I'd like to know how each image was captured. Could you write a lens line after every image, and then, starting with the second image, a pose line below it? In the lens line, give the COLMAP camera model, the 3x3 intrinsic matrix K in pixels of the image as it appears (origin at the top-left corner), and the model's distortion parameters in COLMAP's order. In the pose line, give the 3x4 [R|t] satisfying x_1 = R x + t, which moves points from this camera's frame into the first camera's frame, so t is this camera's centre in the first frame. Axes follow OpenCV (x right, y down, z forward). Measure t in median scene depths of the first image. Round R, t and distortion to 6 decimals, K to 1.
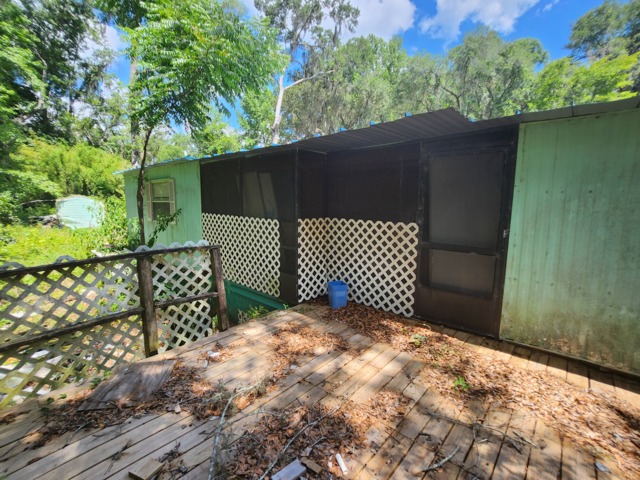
lens RADIAL K [[297.9, 0, 318.8], [0, 297.9, 239.7], [0, 0, 1]] dist [-0.015053, 0.000127]
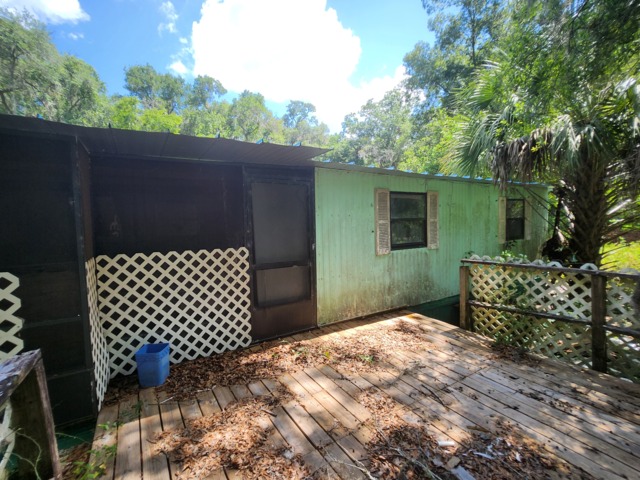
lens RADIAL K [[297.9, 0, 318.3], [0, 297.9, 239.9], [0, 0, 1]] dist [-0.015053, 0.000127]
pose [[0.283648, -0.070760, 0.956314, -0.543352], [0.145088, 0.988960, 0.030141, -0.074847], [-0.947889, 0.130200, 0.290783, 0.494832]]
